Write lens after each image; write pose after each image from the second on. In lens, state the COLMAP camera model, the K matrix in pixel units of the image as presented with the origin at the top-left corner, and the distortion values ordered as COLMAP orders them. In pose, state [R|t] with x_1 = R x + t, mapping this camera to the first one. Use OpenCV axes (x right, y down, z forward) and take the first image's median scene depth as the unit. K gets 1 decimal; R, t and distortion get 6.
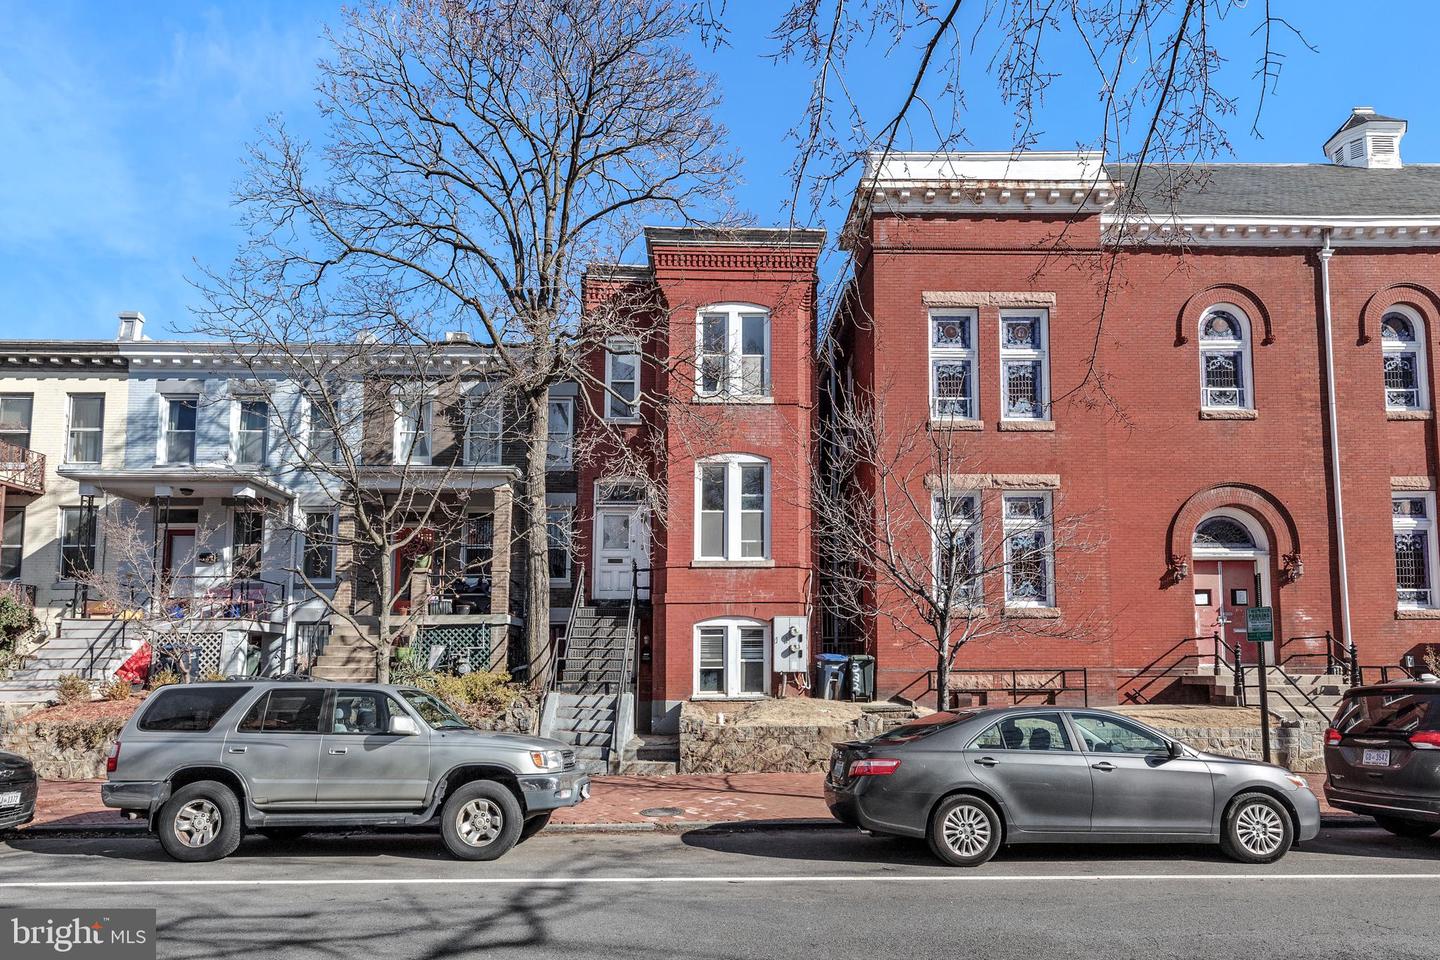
lens RADIAL K [[735.1, 0, 719.6], [0, 735.1, 382.8], [0, 0, 1]] dist [-0.000499, -0.000728]
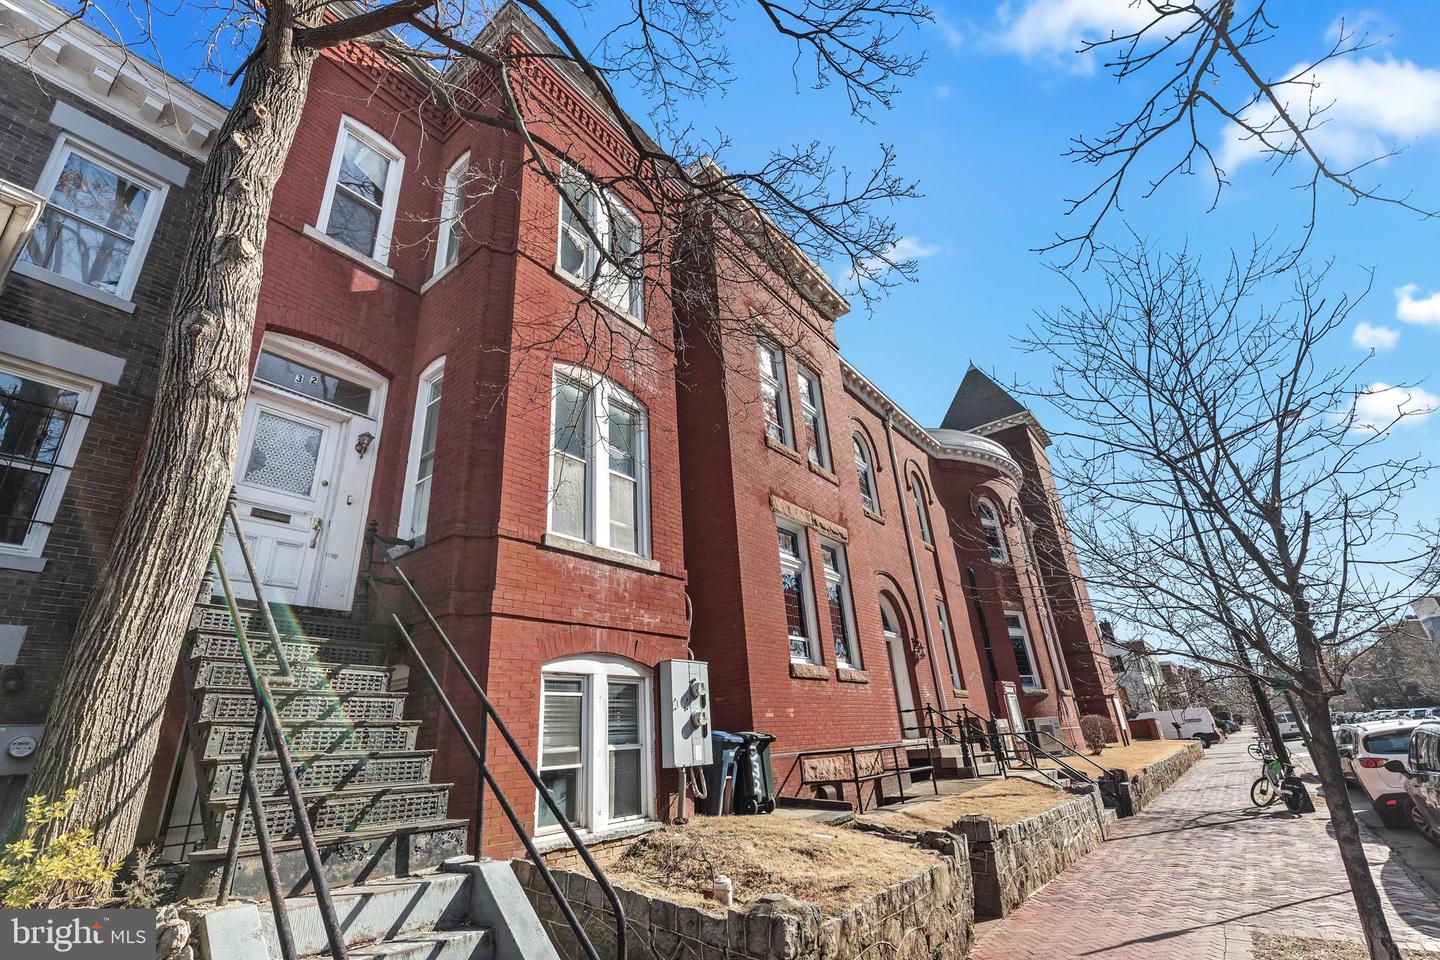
lens RADIAL K [[611.2, 0, 718.4], [0, 611.2, 401.7], [0, 0, 1]] dist [0.001266, 0.000018]
pose [[0.620800, 0.358240, 0.697332, -0.294448], [-0.230811, 0.933584, -0.274130, 0.256487], [-0.749222, 0.009228, 0.662255, 0.671253]]
